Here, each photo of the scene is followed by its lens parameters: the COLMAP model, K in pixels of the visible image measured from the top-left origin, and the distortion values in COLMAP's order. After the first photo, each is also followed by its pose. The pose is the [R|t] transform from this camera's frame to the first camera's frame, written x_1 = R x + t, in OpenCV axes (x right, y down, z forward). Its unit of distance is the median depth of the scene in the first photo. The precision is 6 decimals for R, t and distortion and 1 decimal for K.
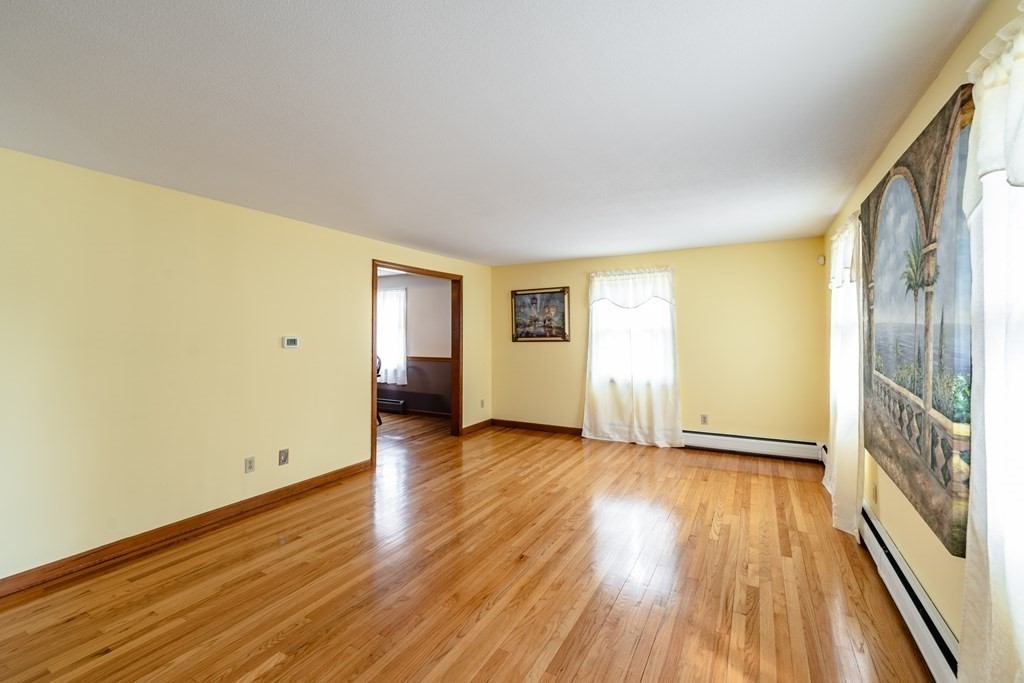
lens RADIAL K [[426.7, 0, 508.8], [0, 426.7, 338.8], [0, 0, 1]] dist [-0.000155, -0.001463]
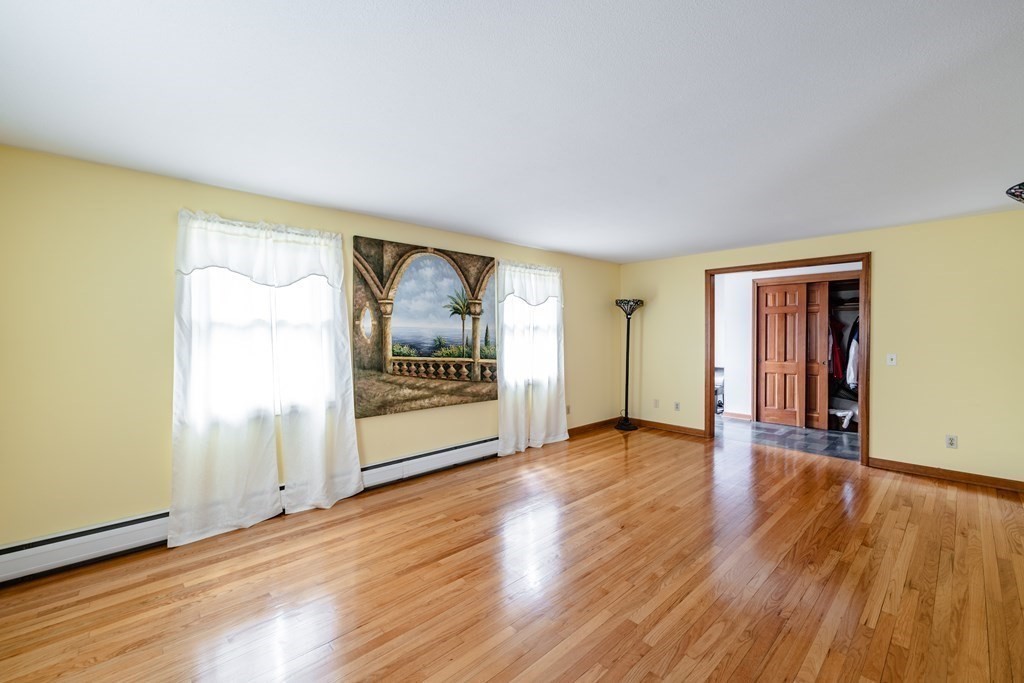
lens RADIAL K [[426.7, 0, 515.6], [0, 426.7, 340.6], [0, 0, 1]] dist [-0.000155, -0.001463]
pose [[-0.957563, 0.001768, 0.288219, -0.021037], [0.009158, 0.999663, 0.024294, -0.014962], [-0.288079, 0.025903, -0.957256, 1.845497]]
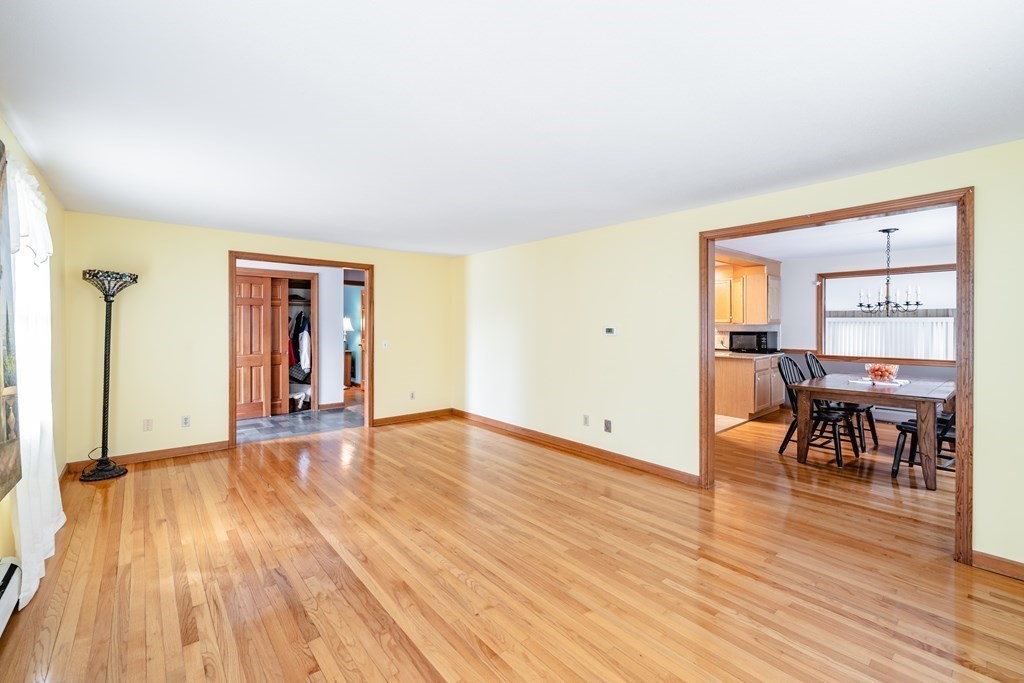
lens RADIAL K [[426.7, 0, 512.1], [0, 426.7, 327.1], [0, 0, 1]] dist [-0.000155, -0.001463]
pose [[-0.330392, 0.005921, -0.943825, 0.828496], [-0.010531, 0.999895, 0.009960, -0.014006], [0.943785, 0.013230, -0.330295, 1.346418]]
